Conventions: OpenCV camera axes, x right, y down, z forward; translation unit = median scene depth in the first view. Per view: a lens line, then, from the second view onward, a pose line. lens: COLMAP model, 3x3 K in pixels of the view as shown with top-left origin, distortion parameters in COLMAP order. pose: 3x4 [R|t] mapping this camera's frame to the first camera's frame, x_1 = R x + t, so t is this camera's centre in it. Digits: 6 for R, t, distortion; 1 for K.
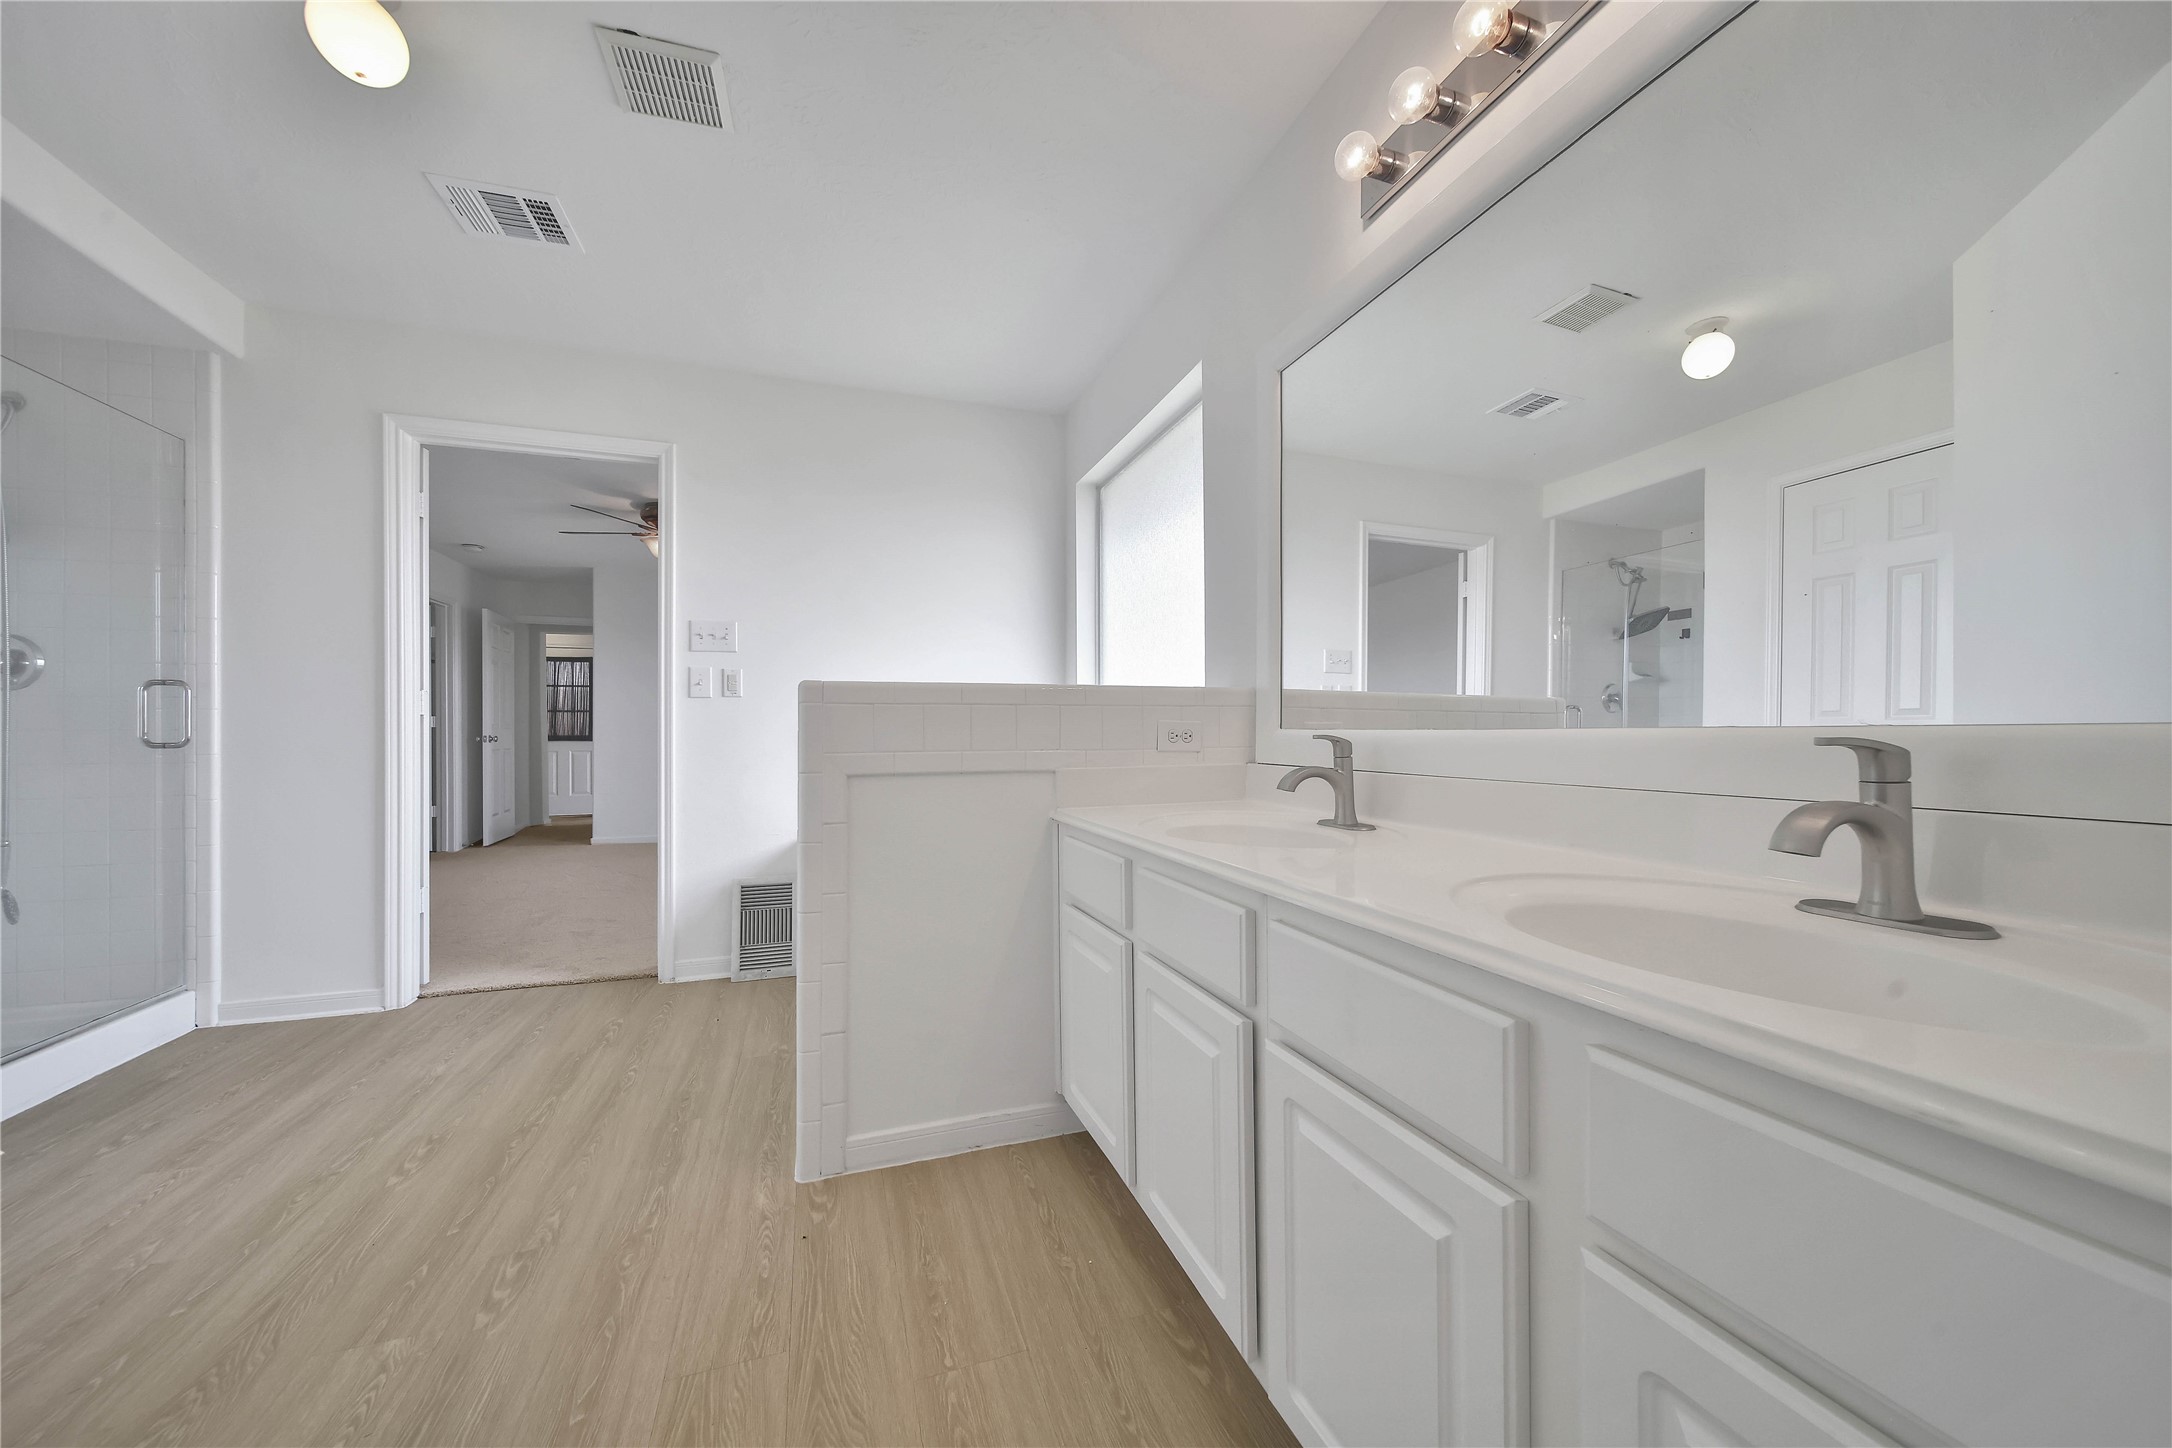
lens RADIAL K [[770.1, 0, 1072.8], [0, 770.1, 744.1], [0, 0, 1]] dist [0.000336, 0.000192]
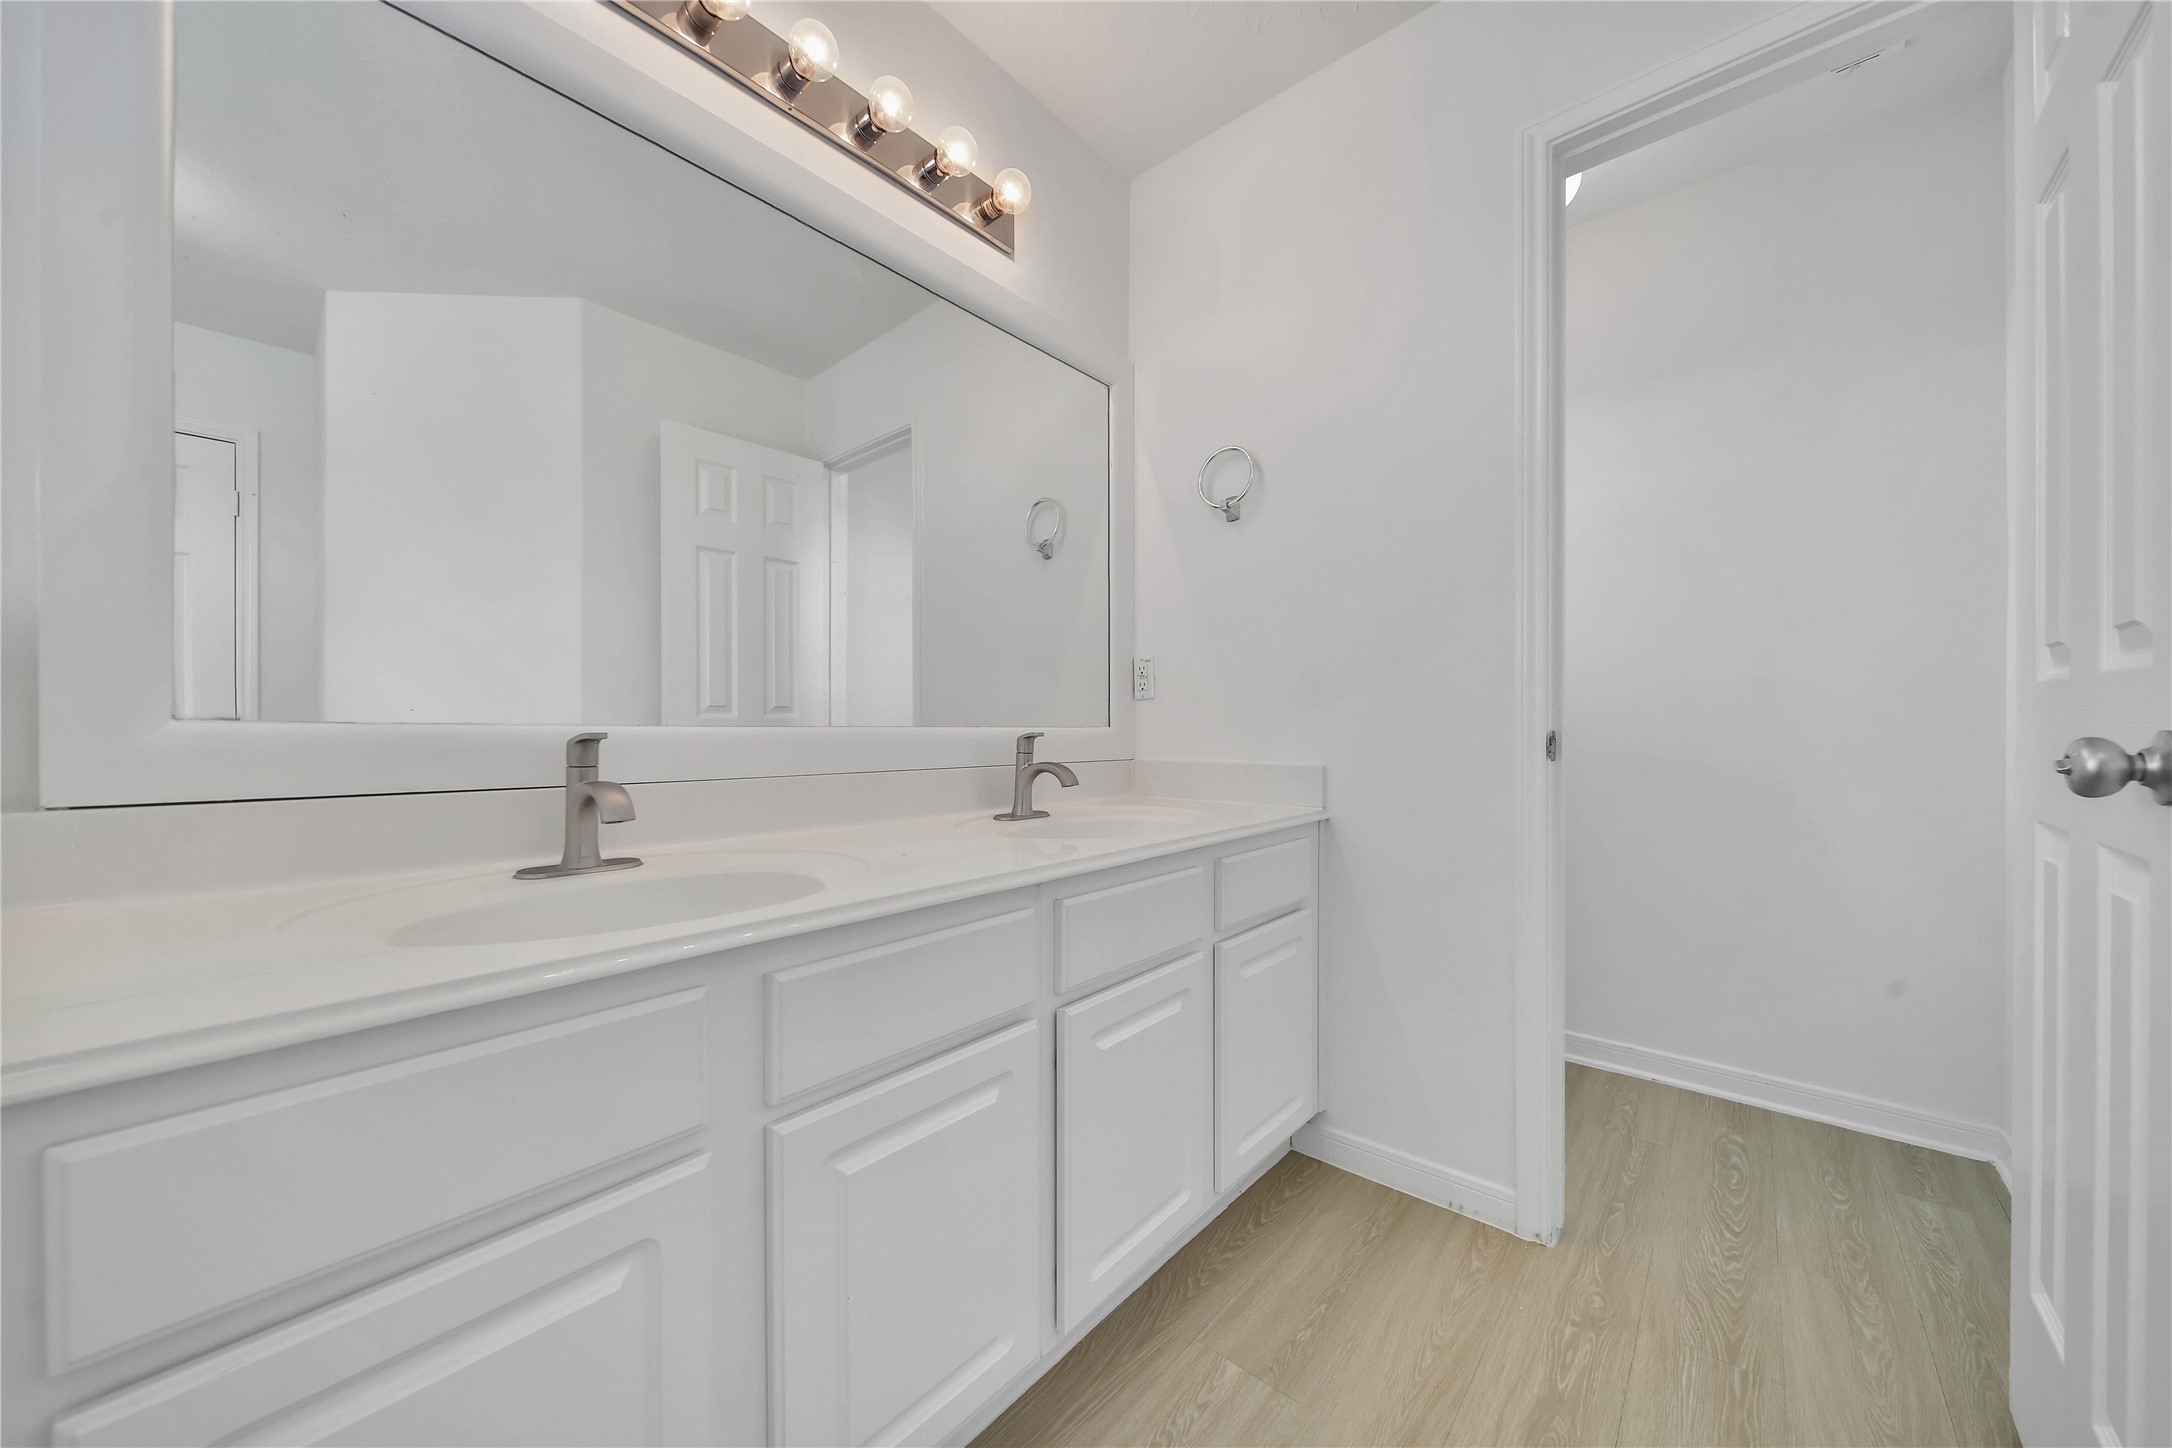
lens RADIAL K [[770.1, 0, 1073.2], [0, 770.1, 725.8], [0, 0, 1]] dist [0.000336, 0.000192]
pose [[-0.491955, -0.008954, 0.870575, -0.813864], [-0.007601, 0.999953, 0.005990, -0.055555], [-0.870587, -0.003671, -0.492000, 1.531513]]
